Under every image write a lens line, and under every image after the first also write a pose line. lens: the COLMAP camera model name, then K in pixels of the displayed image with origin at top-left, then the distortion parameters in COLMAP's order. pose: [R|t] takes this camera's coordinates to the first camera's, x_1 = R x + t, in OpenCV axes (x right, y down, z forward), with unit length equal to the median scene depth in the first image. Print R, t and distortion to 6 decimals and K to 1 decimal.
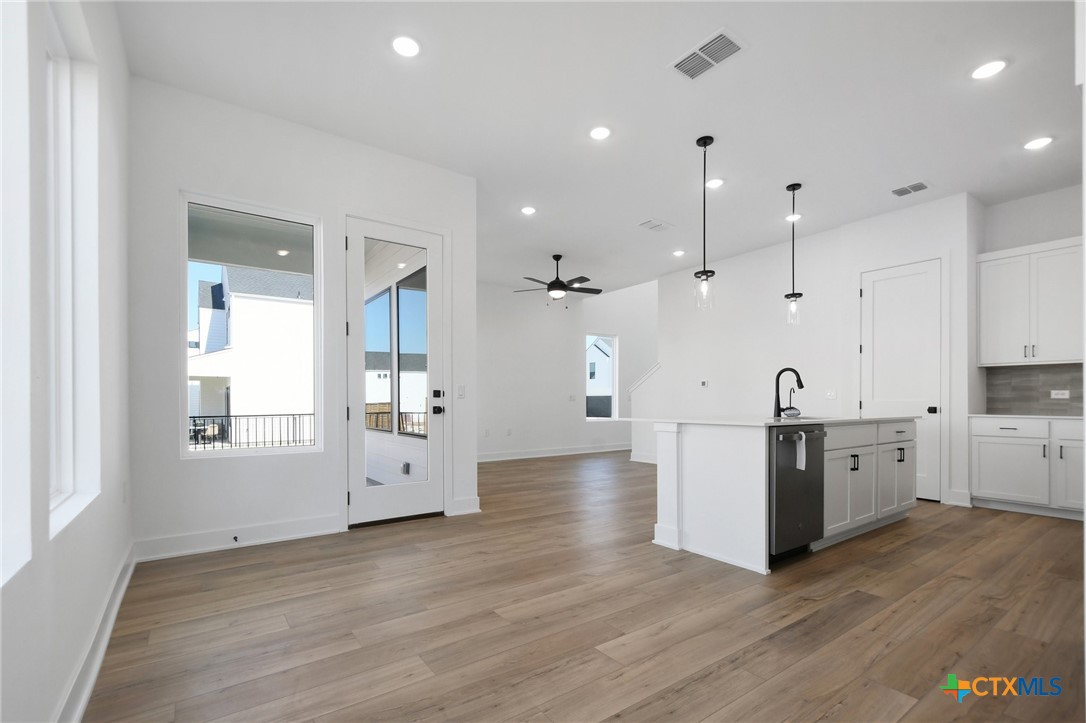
lens RADIAL K [[482.3, 0, 537.7], [0, 482.3, 405.9], [0, 0, 1]] dist [0.002848, -0.001744]
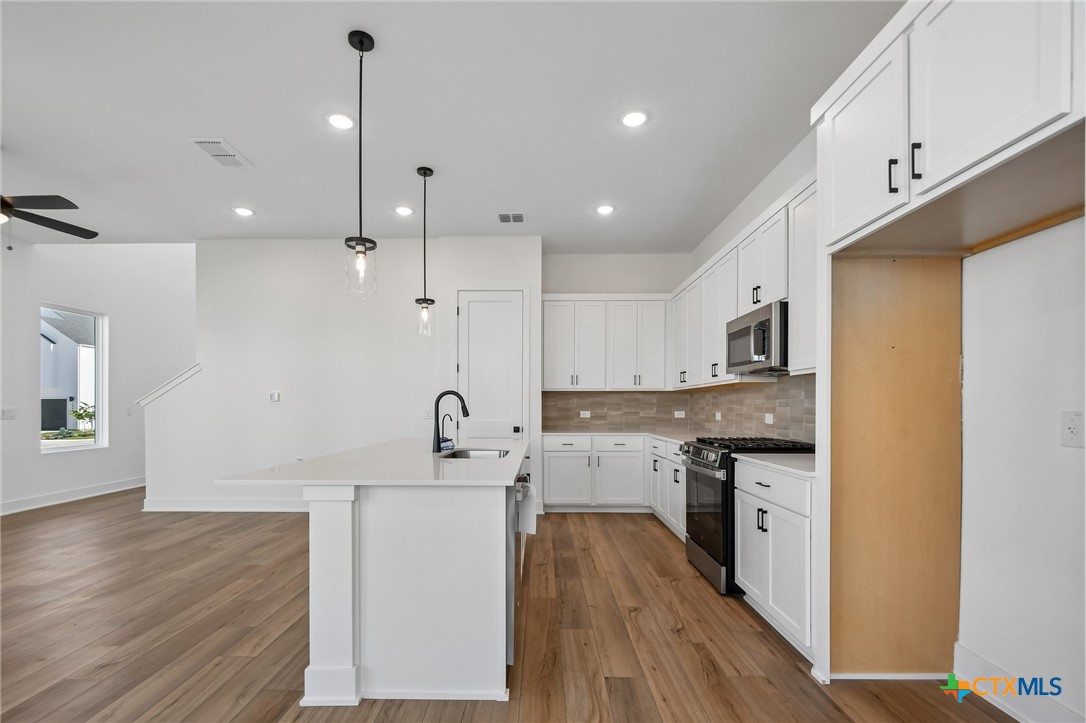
lens RADIAL K [[482.3, 0, 534.9], [0, 482.3, 410.4], [0, 0, 1]] dist [0.002848, -0.001744]
pose [[0.593870, -0.005578, 0.804542, -0.047508], [0.005744, 0.999980, 0.002693, -0.055752], [-0.804541, 0.003023, 0.593890, 0.490255]]
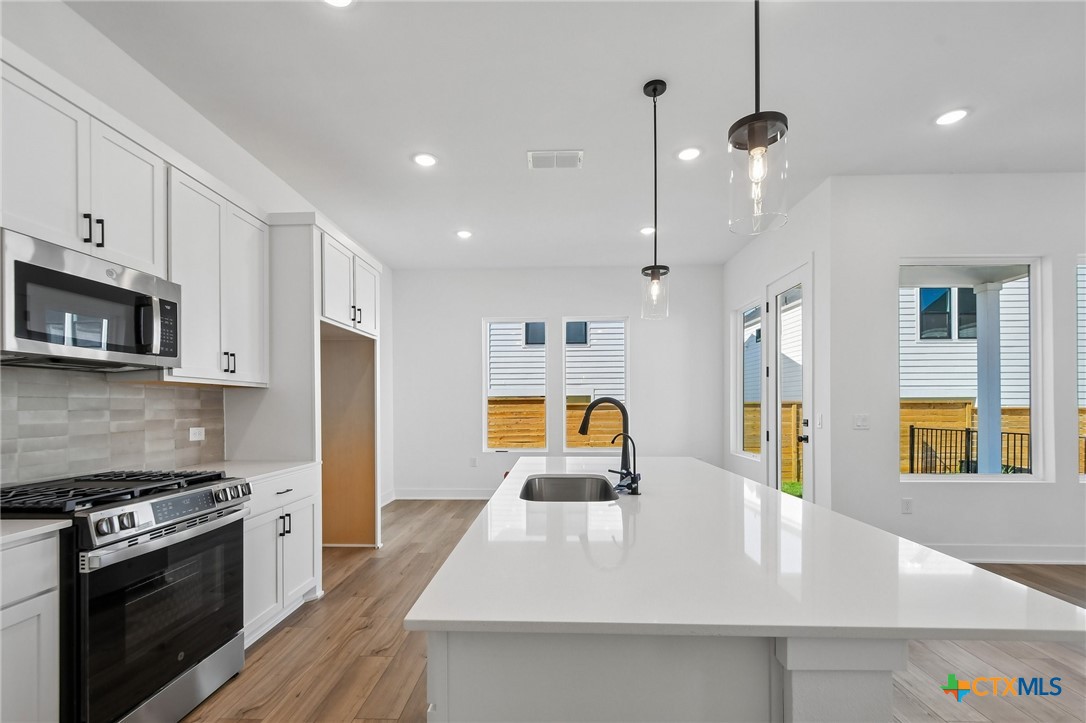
lens RADIAL K [[482.3, 0, 541.2], [0, 482.3, 404.6], [0, 0, 1]] dist [0.002848, -0.001744]
pose [[-0.619418, 0.004596, -0.785048, 1.201716], [0.000241, 0.999984, 0.005664, -0.085506], [0.785061, 0.003319, -0.619409, 1.537069]]
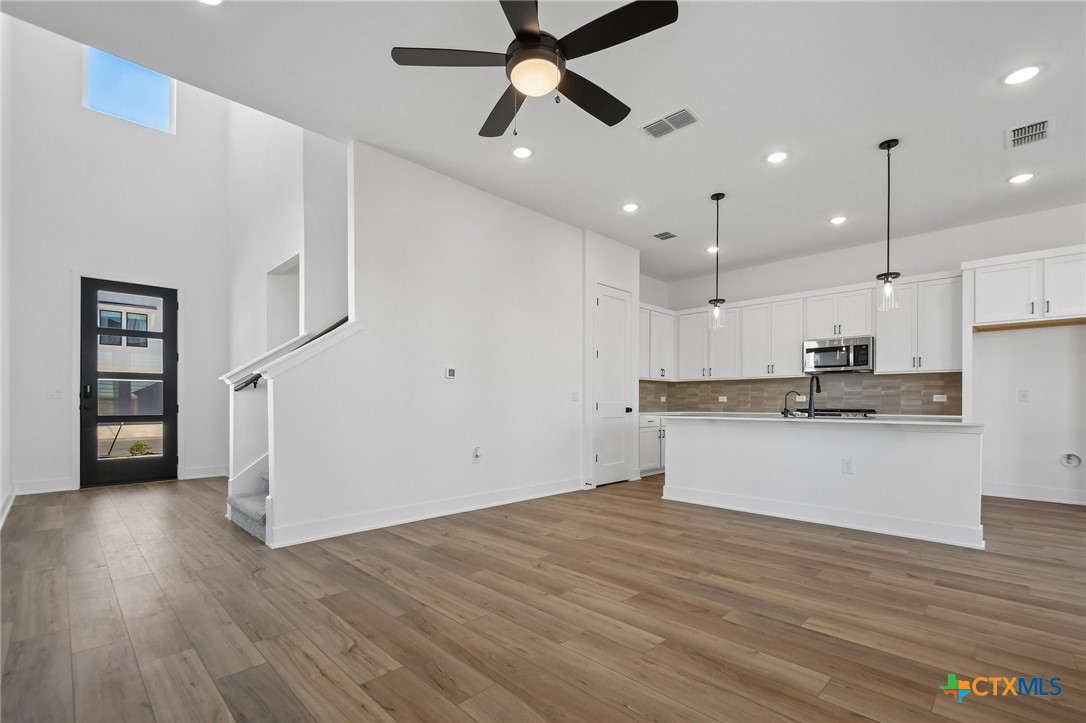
lens RADIAL K [[482.3, 0, 534.8], [0, 482.3, 406.4], [0, 0, 1]] dist [0.002848, -0.001744]
pose [[-0.163045, -0.006256, 0.986599, -0.611593], [0.006966, 0.999948, 0.007492, -0.018508], [-0.986594, 0.008094, -0.162993, 2.212098]]
